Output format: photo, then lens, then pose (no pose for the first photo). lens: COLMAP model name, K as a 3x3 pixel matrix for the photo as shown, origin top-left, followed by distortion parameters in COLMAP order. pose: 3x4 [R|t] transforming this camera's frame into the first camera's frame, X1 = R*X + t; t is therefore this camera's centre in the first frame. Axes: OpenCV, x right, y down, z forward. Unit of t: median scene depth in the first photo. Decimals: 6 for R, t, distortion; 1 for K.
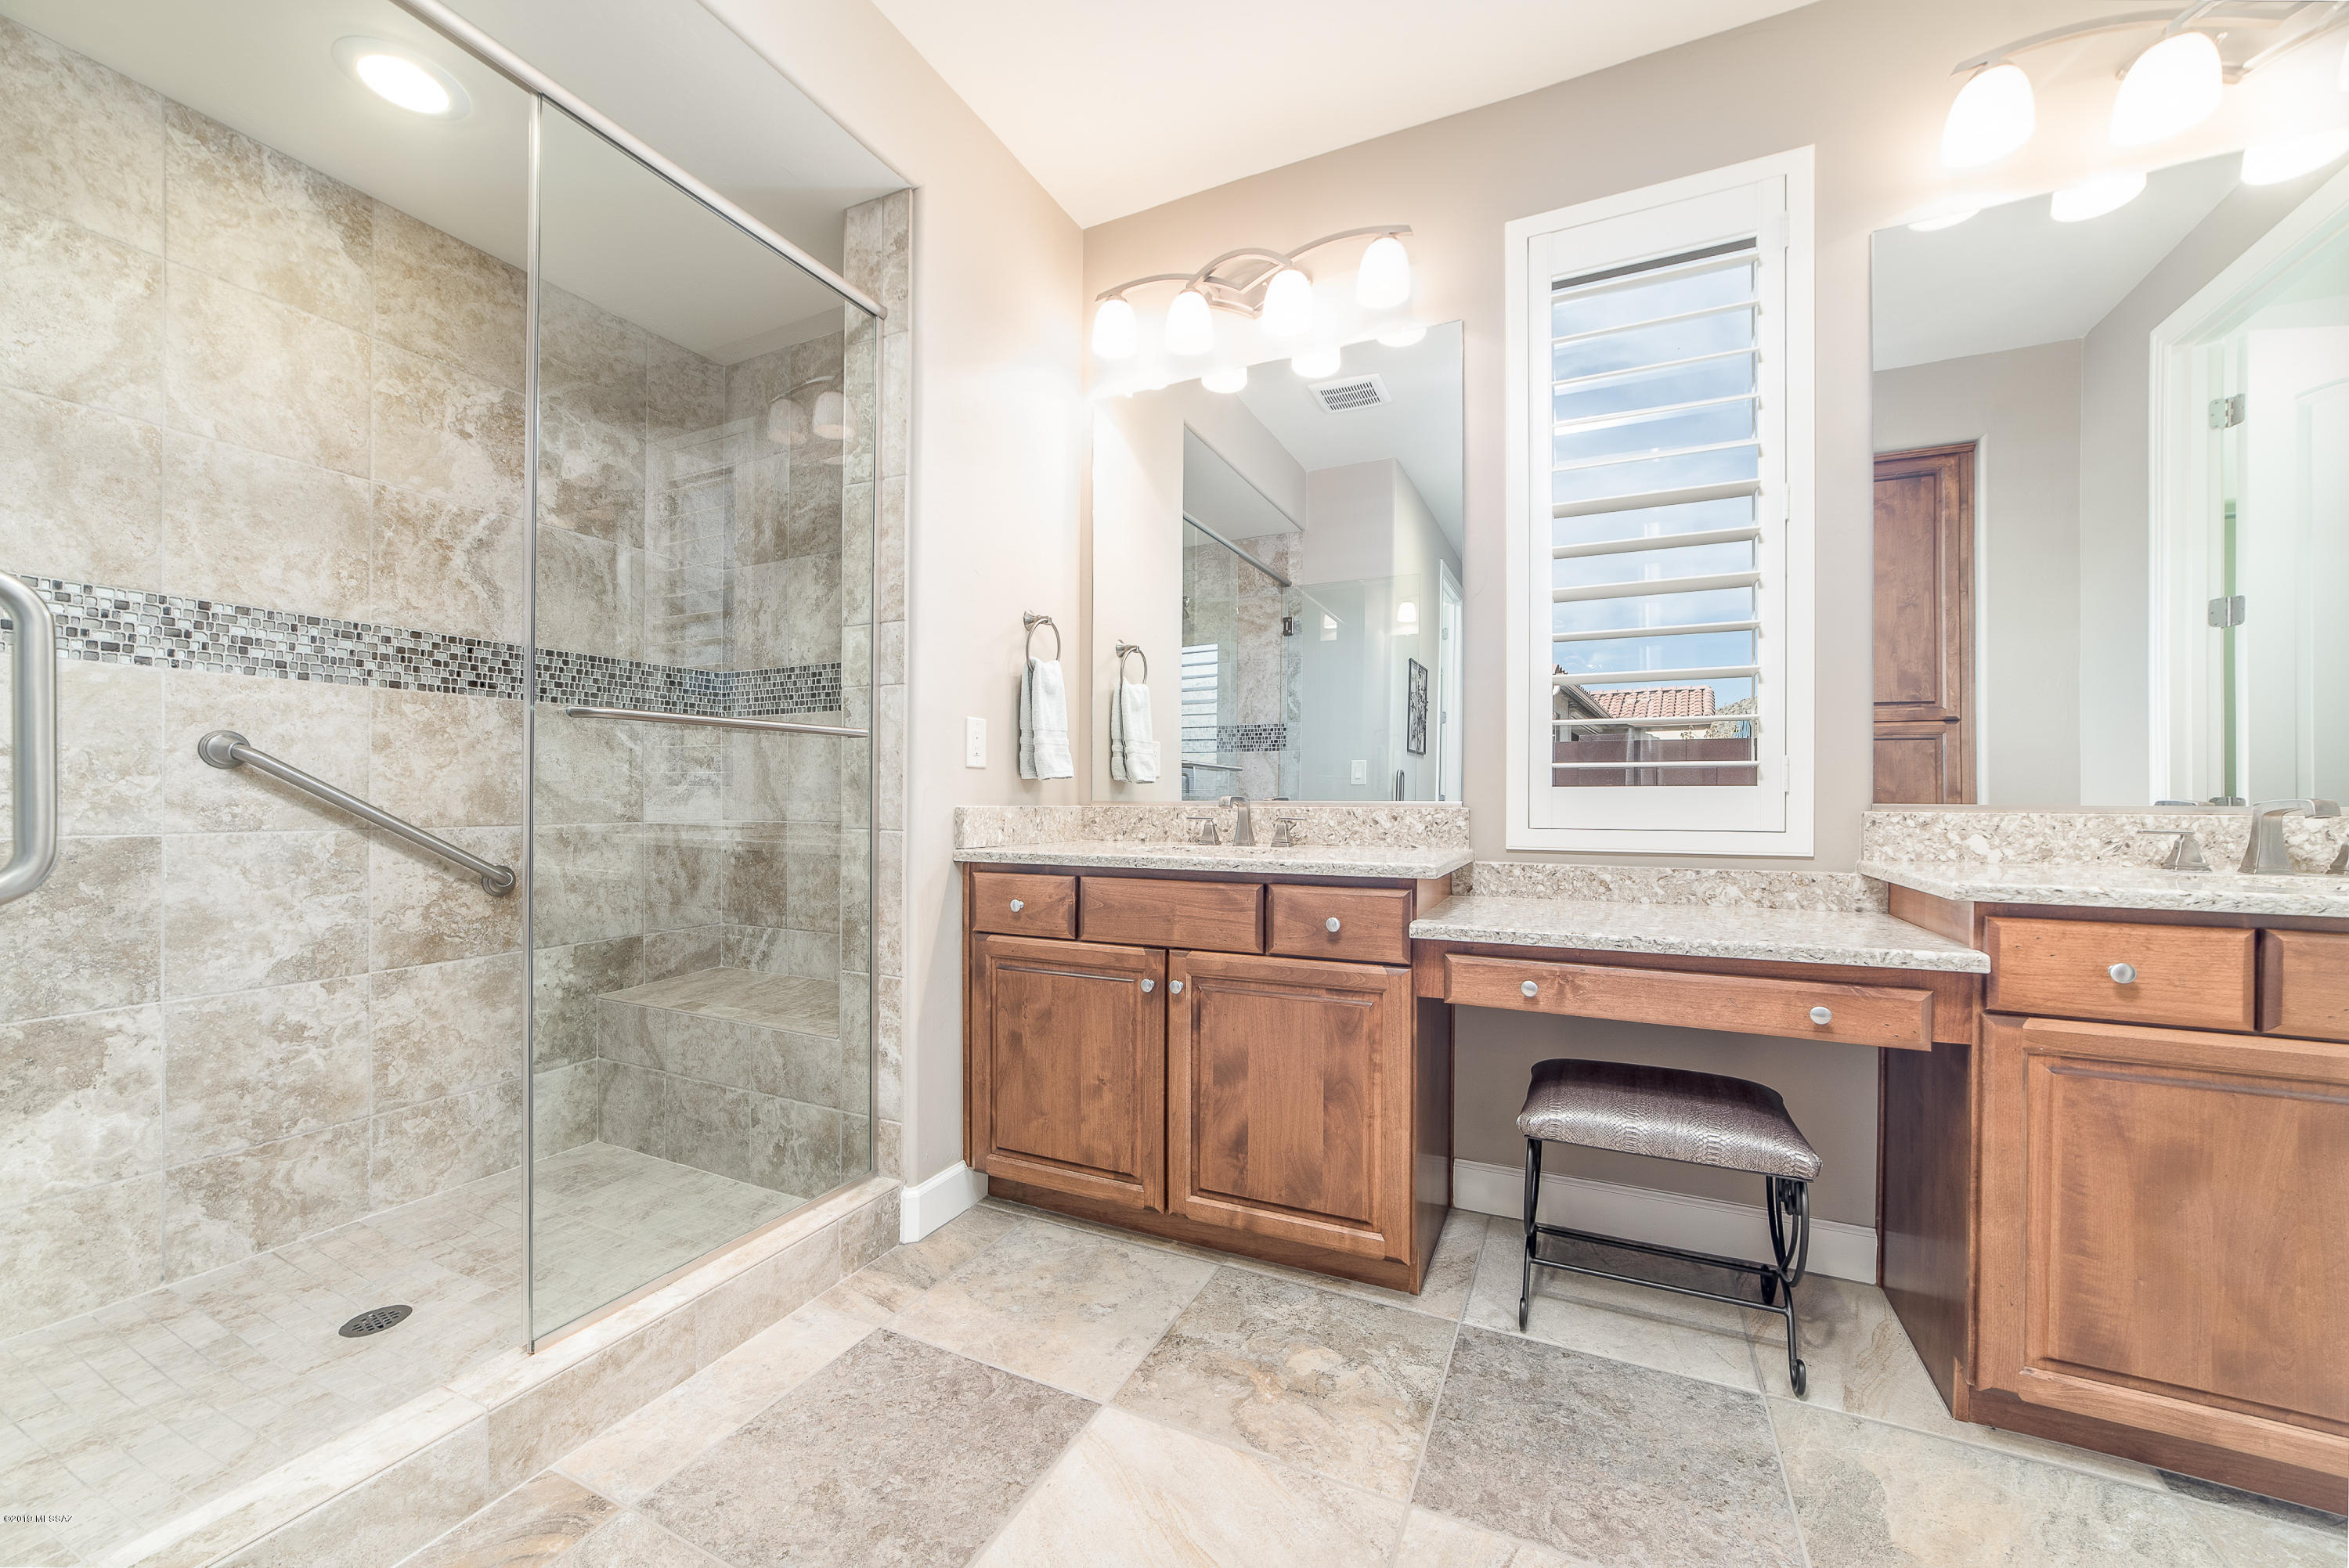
lens RADIAL K [[919.8, 0, 1174.5], [0, 919.8, 784.0], [0, 0, 1]] dist [-0.007826, 0.000392]
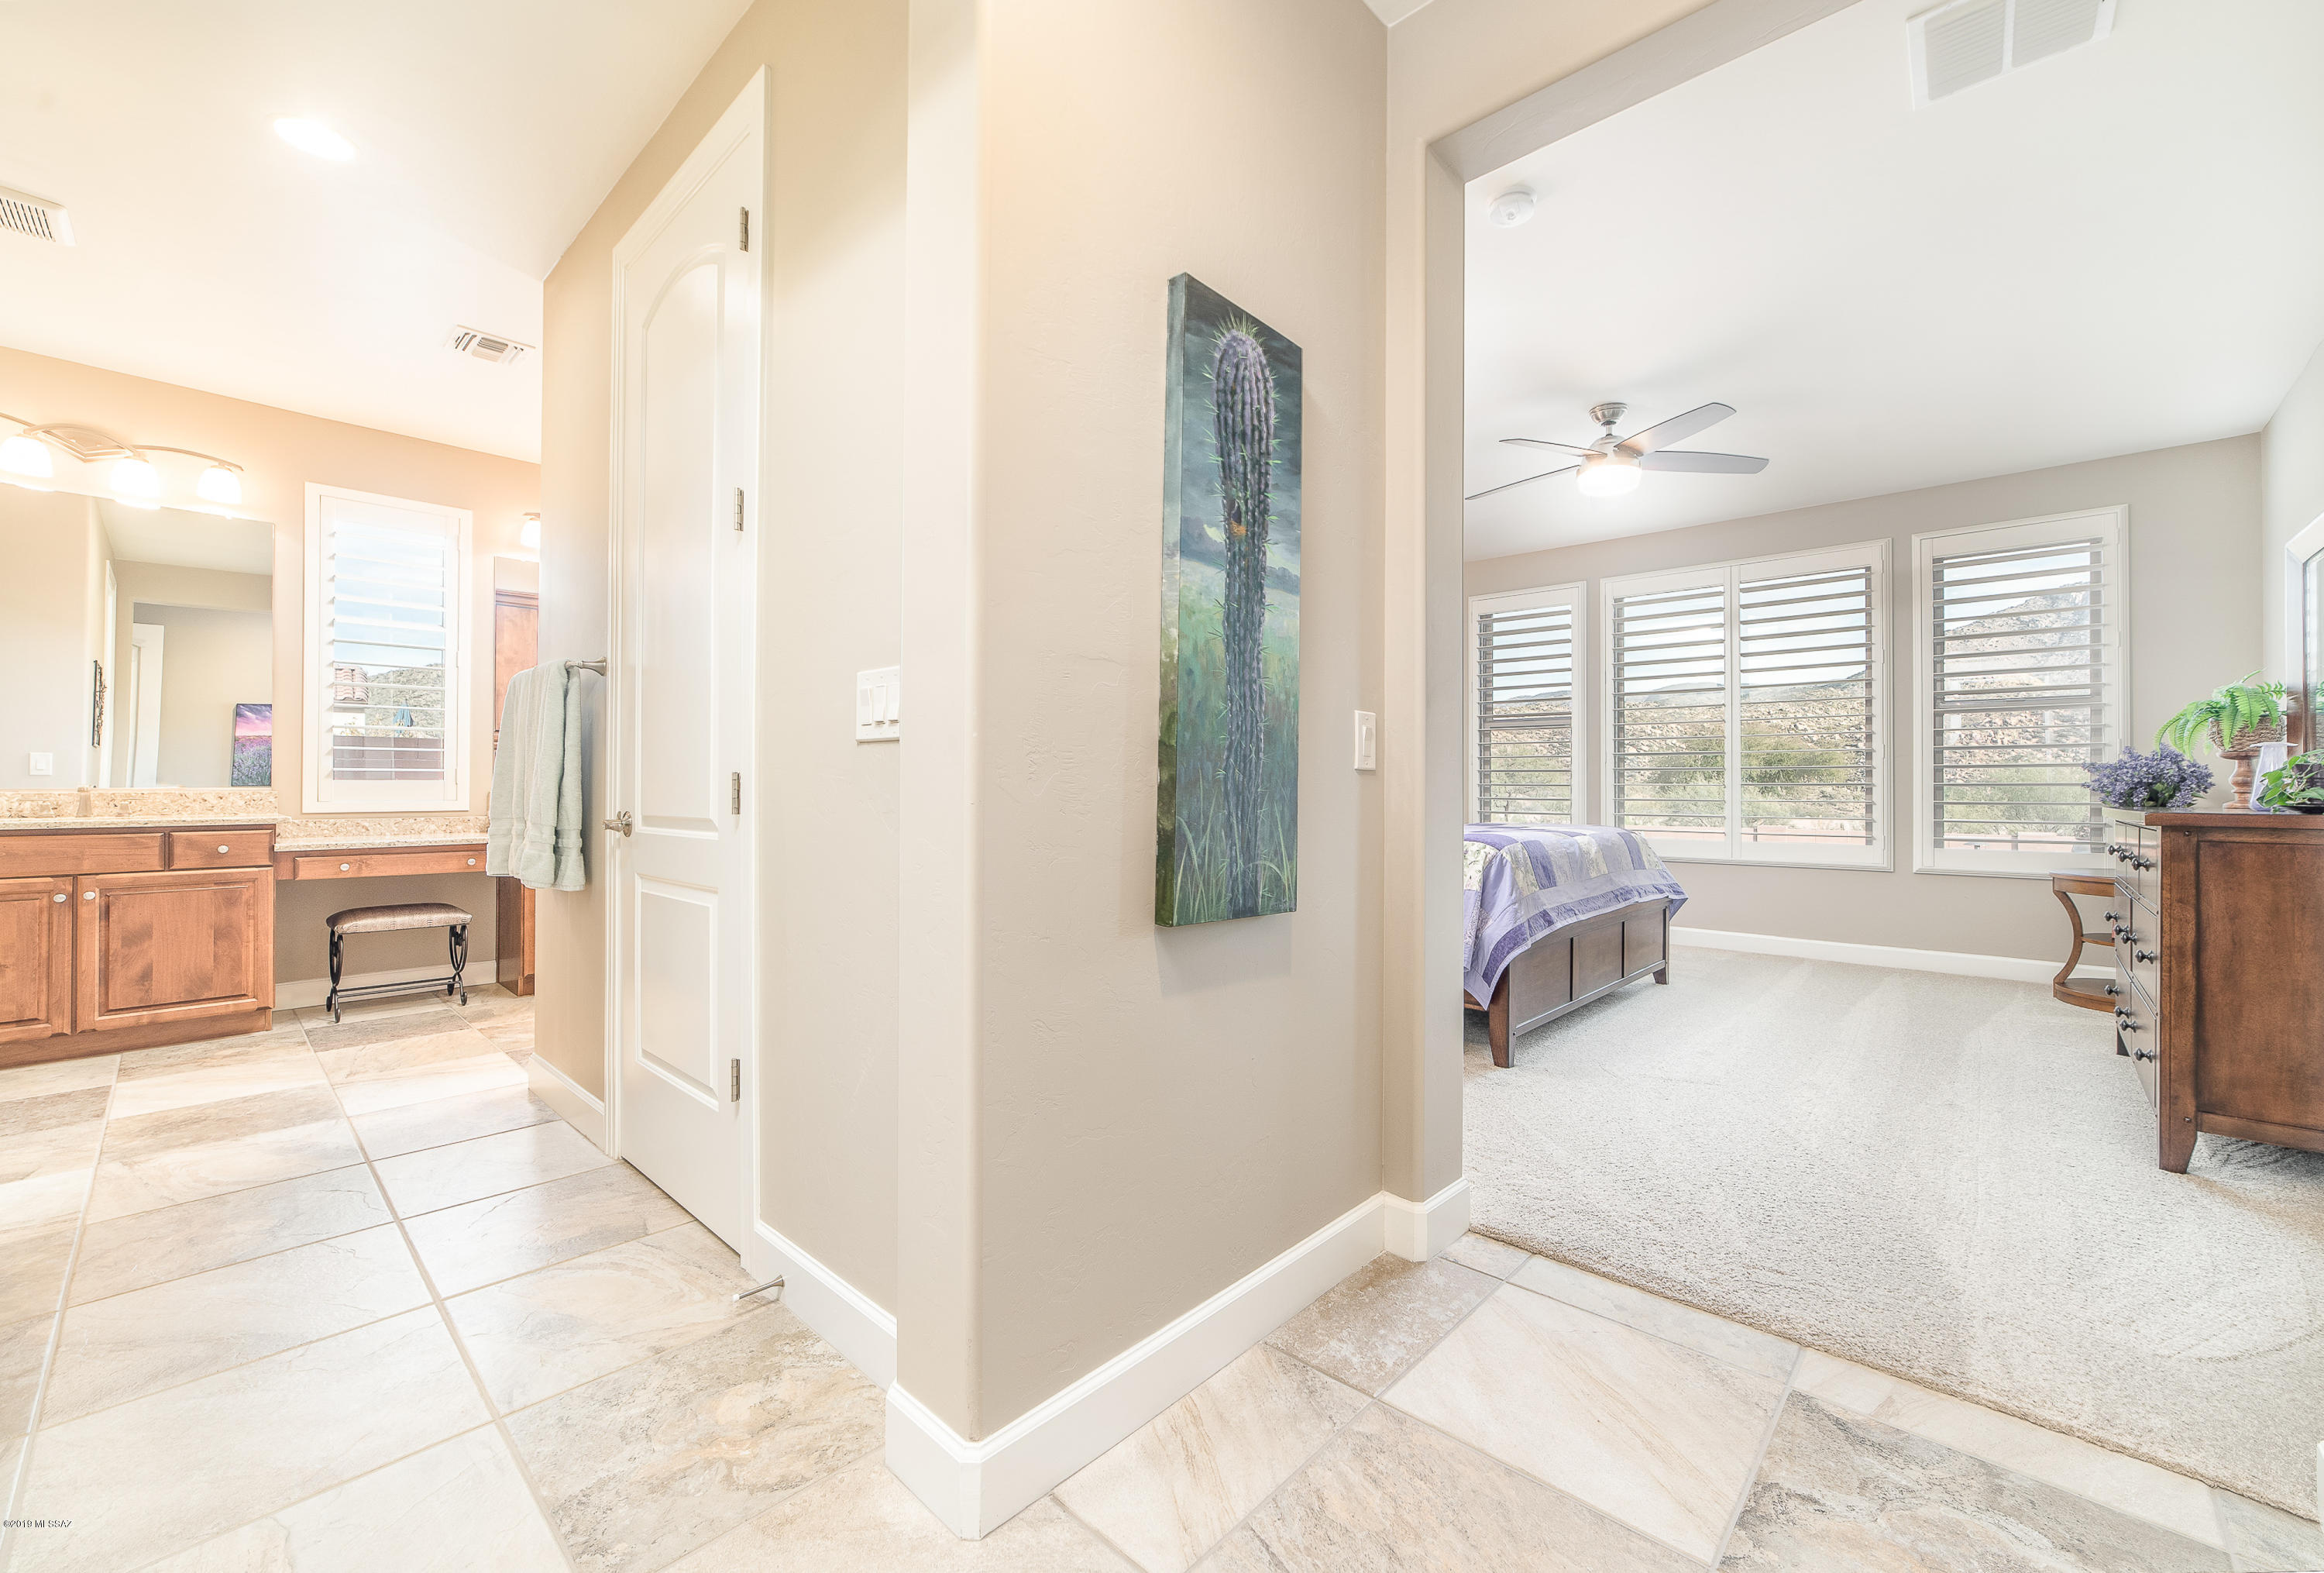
lens RADIAL K [[928.2, 0, 1190.1], [0, 928.2, 779.7], [0, 0, 1]] dist [-0.002888, -0.000159]
pose [[0.279273, 0.003406, 0.960206, -1.075318], [-0.008074, 0.999967, -0.001199, -0.010258], [-0.960178, -0.007418, 0.279292, -1.445187]]
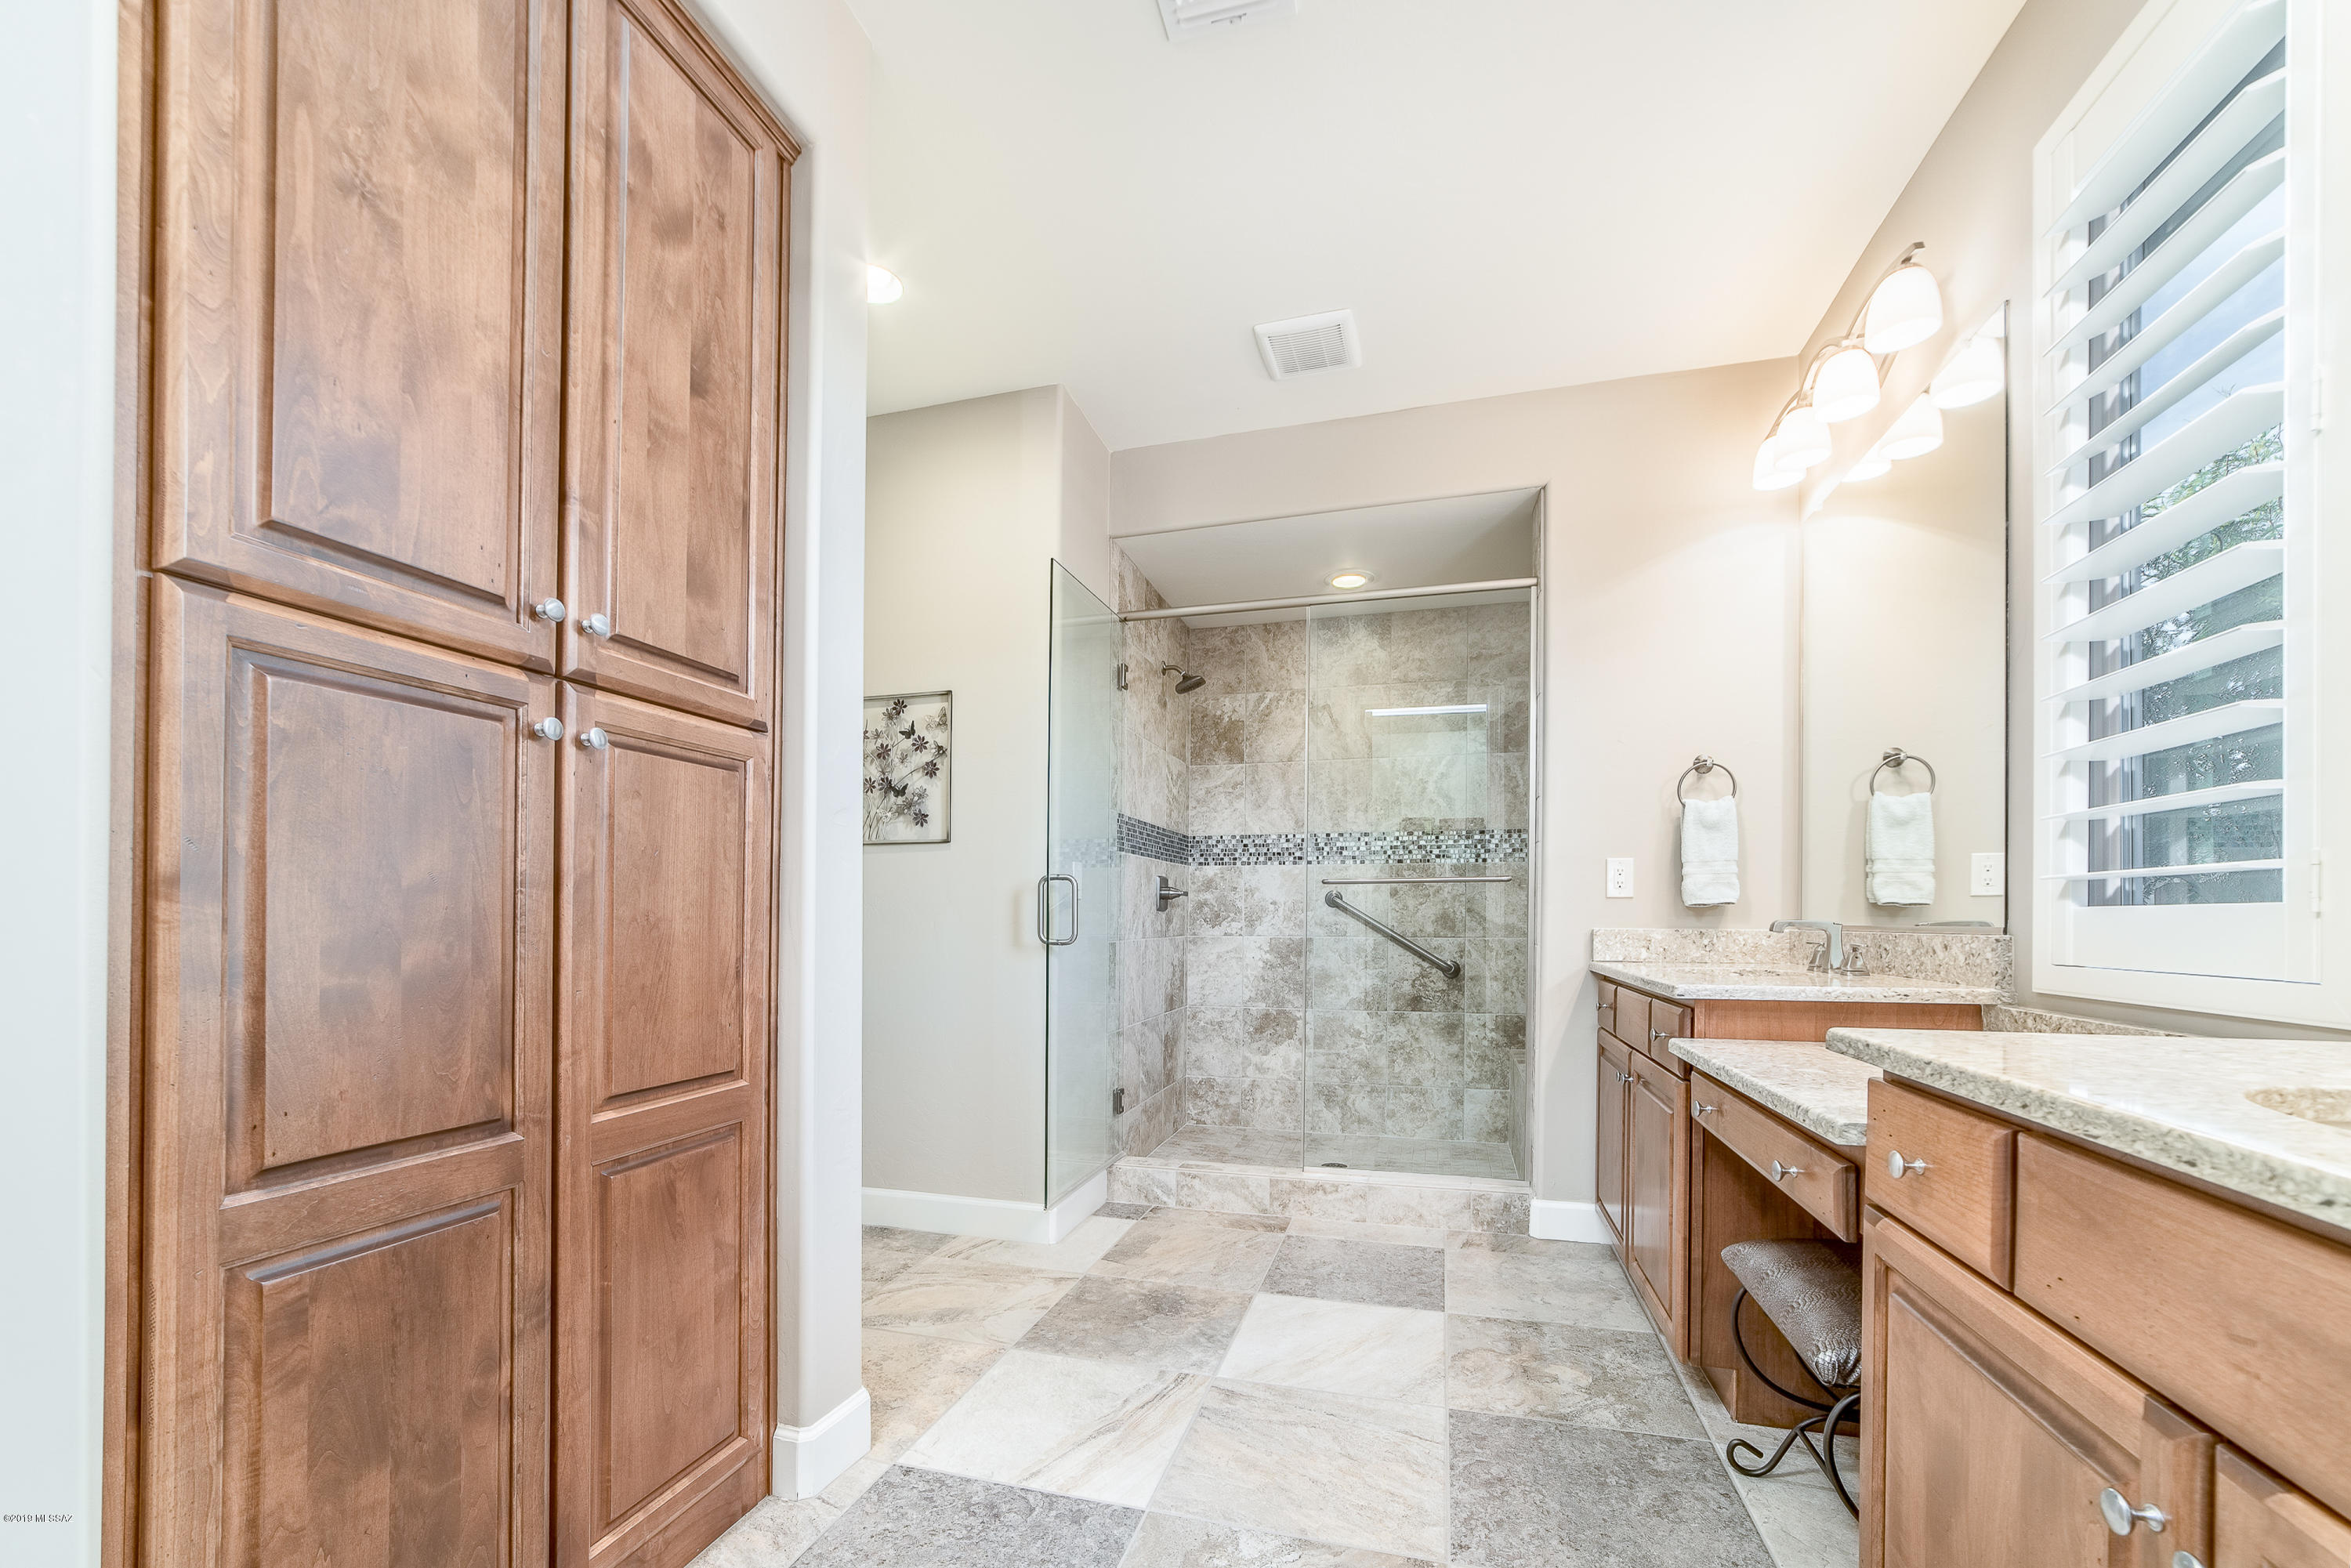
lens RADIAL K [[938.0, 0, 1162.1], [0, 938.0, 875.7], [0, 0, 1]] dist [-0.000642, 0.000075]
pose [[0.172479, -0.046993, -0.983892, 1.104726], [0.010013, 0.998893, -0.045954, 0.006205], [0.984962, -0.001926, 0.172758, 0.199058]]
